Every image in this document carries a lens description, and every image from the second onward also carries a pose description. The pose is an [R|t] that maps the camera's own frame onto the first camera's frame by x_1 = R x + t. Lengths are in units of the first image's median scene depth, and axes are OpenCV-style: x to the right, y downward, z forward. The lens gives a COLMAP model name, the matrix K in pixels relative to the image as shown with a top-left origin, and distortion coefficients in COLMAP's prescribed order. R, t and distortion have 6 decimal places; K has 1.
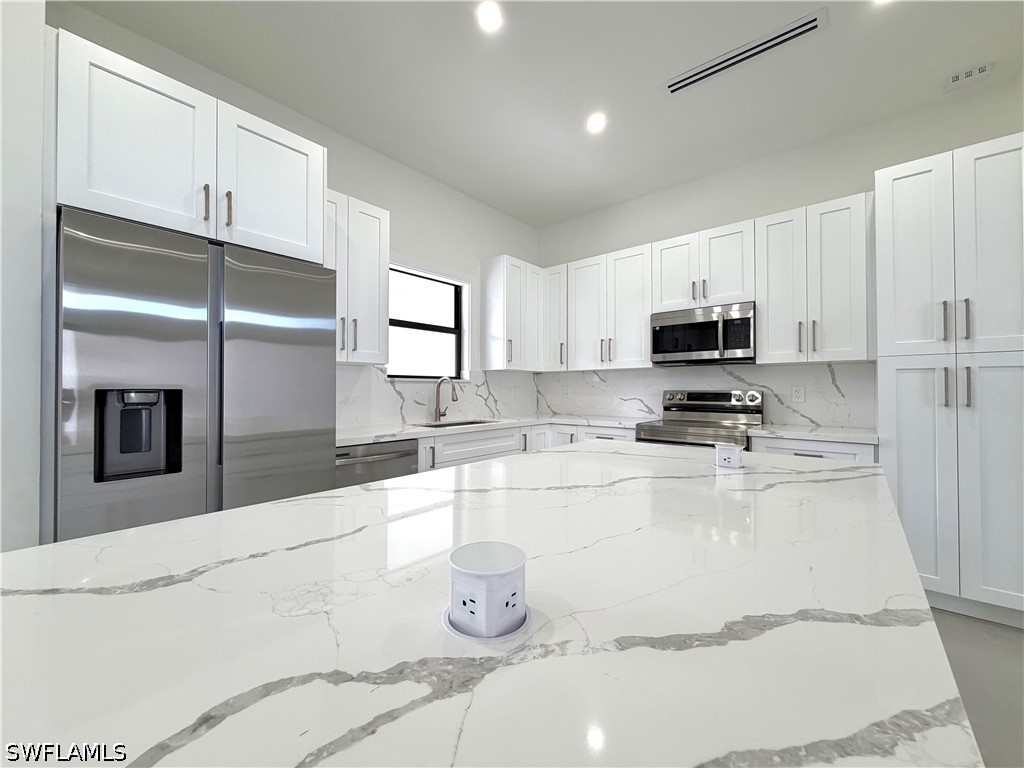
lens RADIAL K [[409.8, 0, 509.9], [0, 409.8, 386.1], [0, 0, 1]] dist [-0.001277, 0.000624]
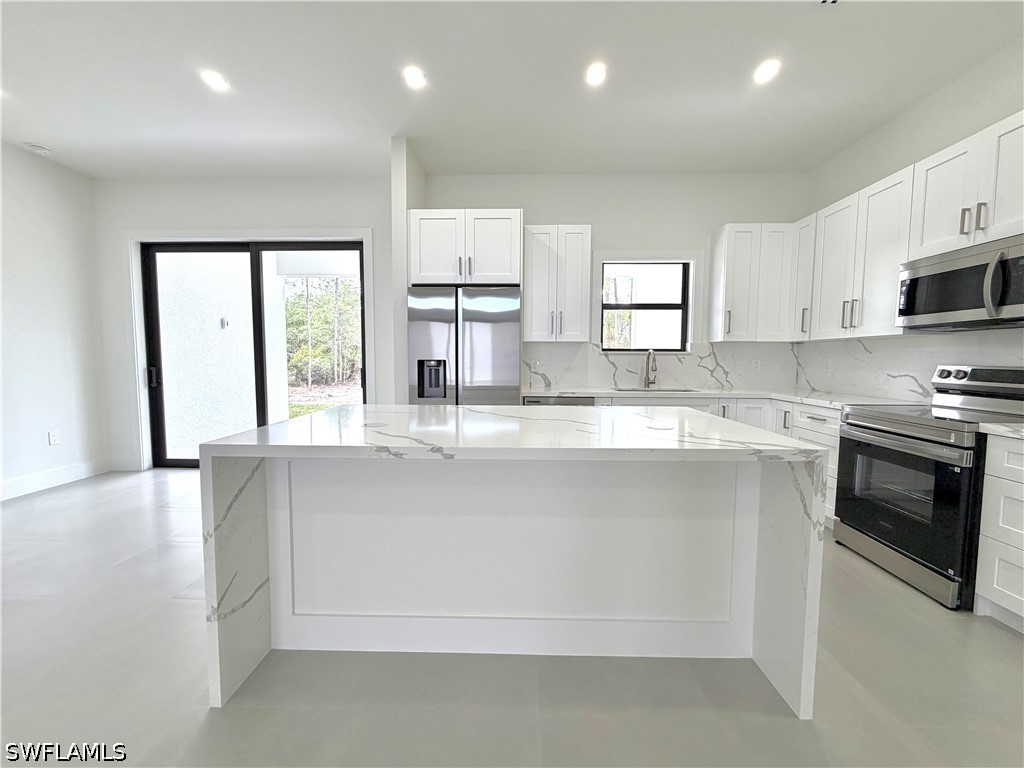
lens RADIAL K [[415.0, 0, 514.9], [0, 415.0, 385.9], [0, 0, 1]] dist [-0.000597, 0.000036]
pose [[0.631048, 0.057352, -0.773621, 0.459169], [0.000215, 0.997250, 0.074106, -0.007242], [0.775744, -0.046931, 0.629301, -0.039280]]
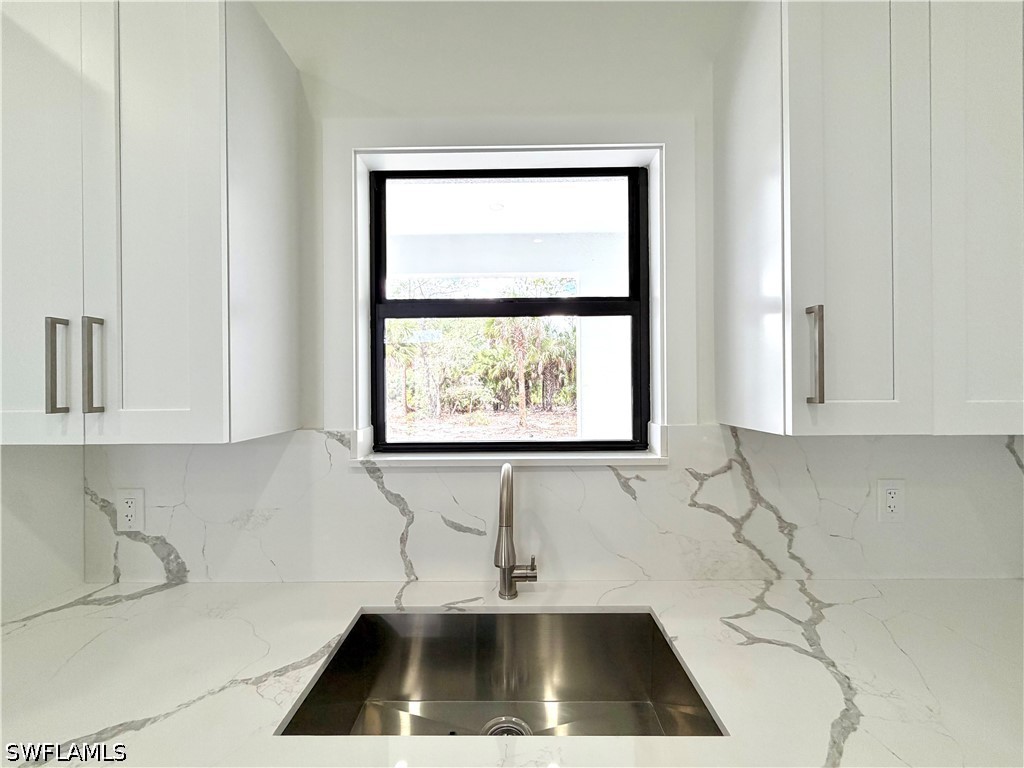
lens RADIAL K [[409.8, 0, 509.9], [0, 409.8, 386.1], [0, 0, 1]] dist [-0.001277, 0.000624]
pose [[0.640236, -0.001482, -0.768176, 0.066920], [0.013208, 0.999872, 0.009079, -0.074019], [0.768064, -0.015958, 0.640174, 0.721864]]
